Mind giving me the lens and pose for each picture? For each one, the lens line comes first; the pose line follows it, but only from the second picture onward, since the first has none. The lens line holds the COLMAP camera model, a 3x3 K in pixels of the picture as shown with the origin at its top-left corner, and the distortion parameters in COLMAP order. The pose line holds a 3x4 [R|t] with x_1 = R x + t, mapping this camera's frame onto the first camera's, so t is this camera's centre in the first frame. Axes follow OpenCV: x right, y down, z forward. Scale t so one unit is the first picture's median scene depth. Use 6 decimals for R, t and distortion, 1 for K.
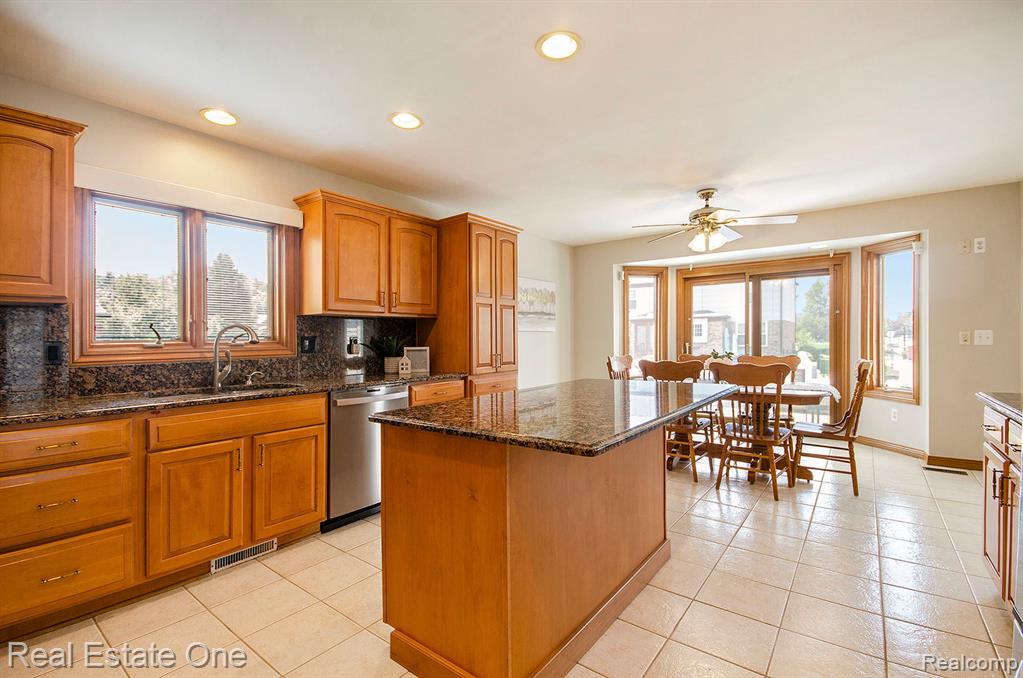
lens RADIAL K [[462.8, 0, 505.7], [0, 462.8, 335.1], [0, 0, 1]] dist [0.007855, -0.001308]
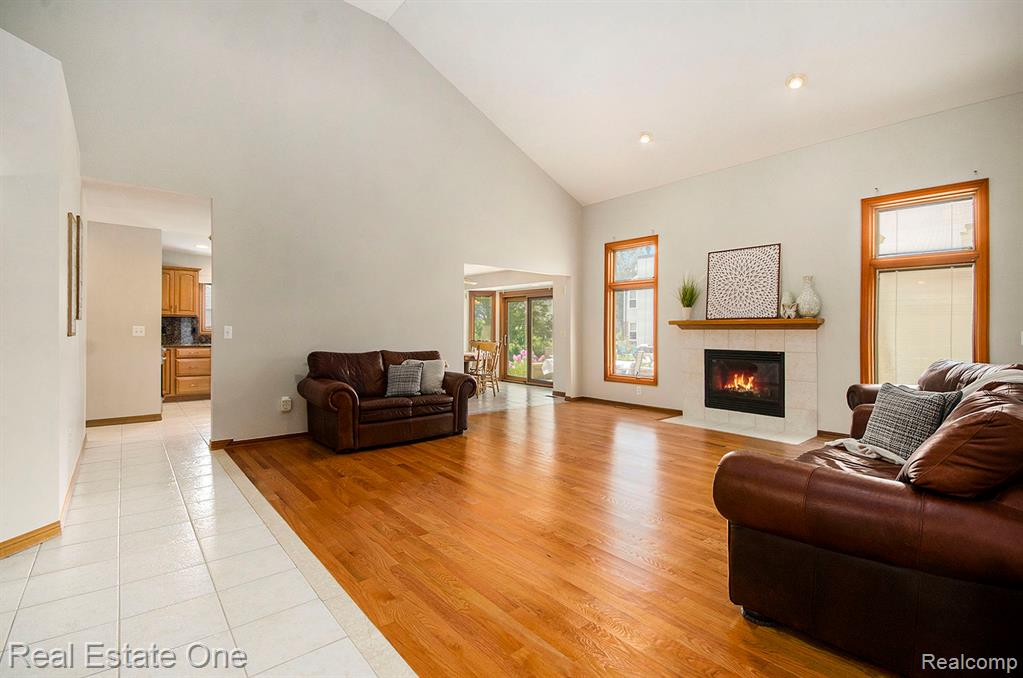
lens RADIAL K [[462.8, 0, 512.4], [0, 462.8, 336.0], [0, 0, 1]] dist [0.007855, -0.001308]
pose [[0.973206, 0.026061, -0.228455, 1.066745], [-0.021545, 0.999520, 0.022242, -0.023838], [0.228925, -0.016724, 0.973300, -0.918637]]
